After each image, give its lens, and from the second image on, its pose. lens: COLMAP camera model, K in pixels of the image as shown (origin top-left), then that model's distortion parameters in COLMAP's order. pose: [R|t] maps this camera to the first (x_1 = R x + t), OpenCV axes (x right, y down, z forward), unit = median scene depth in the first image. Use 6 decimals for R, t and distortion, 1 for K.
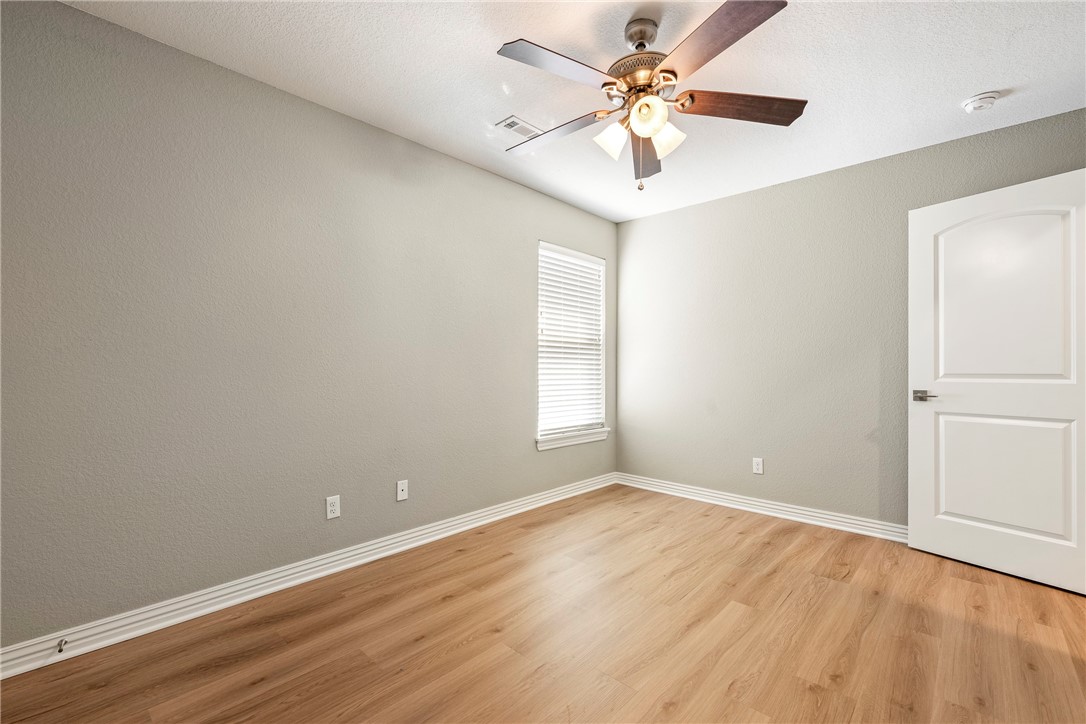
lens RADIAL K [[455.7, 0, 536.8], [0, 455.7, 366.7], [0, 0, 1]] dist [-0.000890, -0.000040]
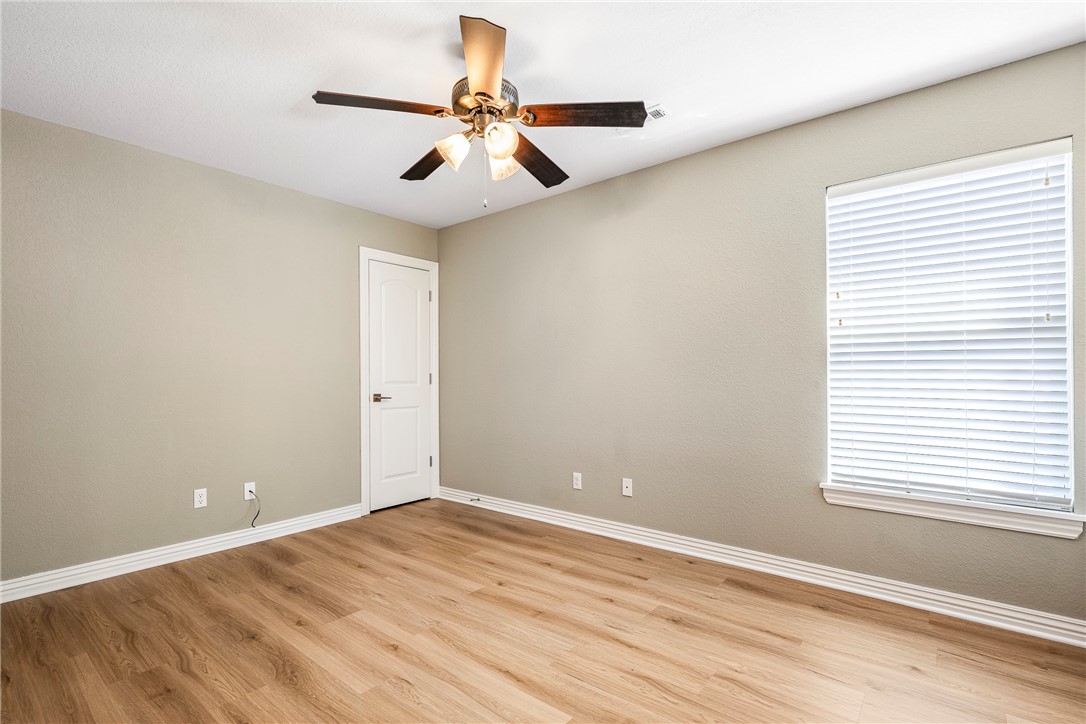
lens RADIAL K [[486.9, 0, 538.1], [0, 486.9, 381.2], [0, 0, 1]] dist [-0.002140, -0.000027]
pose [[0.098638, 0.008981, -0.995083, 0.925633], [0.001477, 0.999957, 0.009172, -0.001028], [0.995122, -0.002374, 0.098621, 0.705084]]
